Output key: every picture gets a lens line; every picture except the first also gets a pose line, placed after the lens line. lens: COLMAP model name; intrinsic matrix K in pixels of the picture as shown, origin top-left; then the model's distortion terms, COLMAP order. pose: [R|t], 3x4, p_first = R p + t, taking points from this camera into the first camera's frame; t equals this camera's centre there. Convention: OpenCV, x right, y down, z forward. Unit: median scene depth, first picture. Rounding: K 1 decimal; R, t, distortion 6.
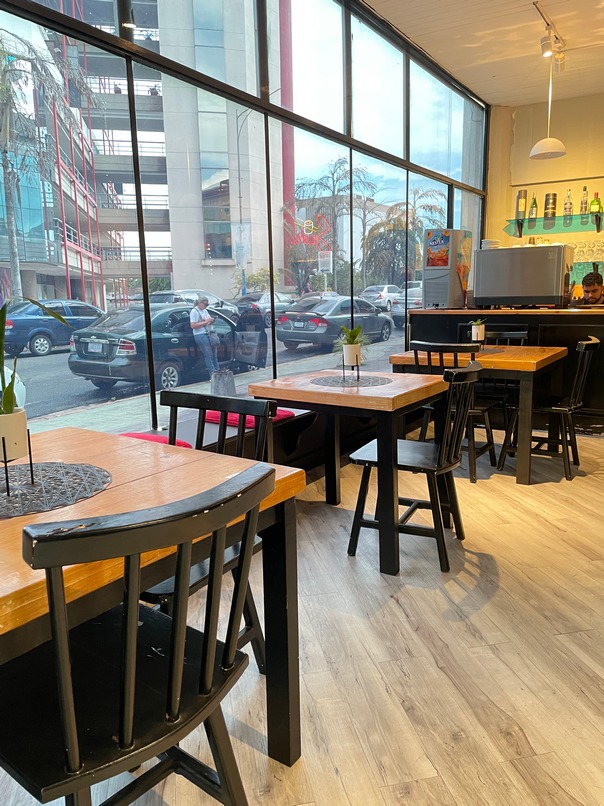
lens RADIAL K [[610.4, 0, 300.9], [0, 610.4, 408.2], [0, 0, 1]] dist [0.016477, -0.012295]
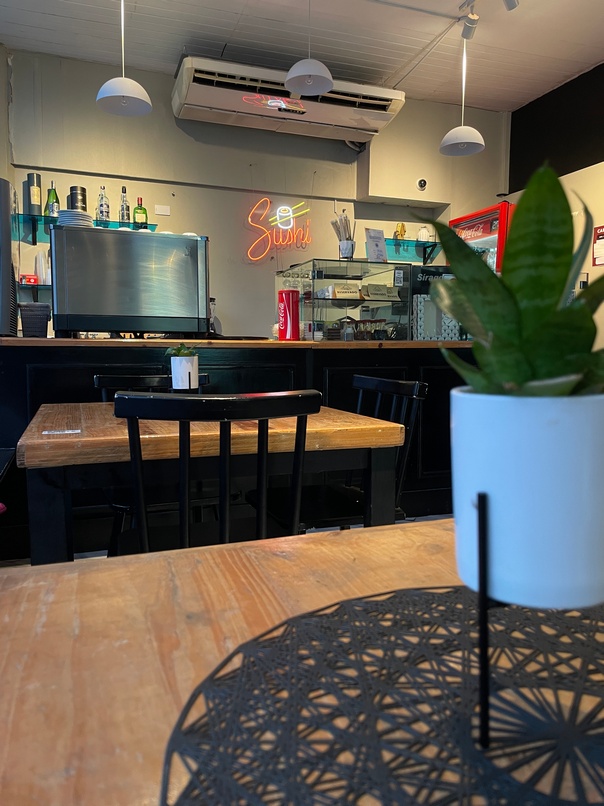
lens RADIAL K [[610.4, 0, 302.6], [0, 610.4, 399.3], [0, 0, 1]] dist [0.016477, -0.012295]
pose [[0.593299, -0.036076, 0.804174, -0.008609], [0.124923, 0.991019, -0.047707, -0.029129], [-0.795230, 0.128764, 0.592477, 0.275153]]
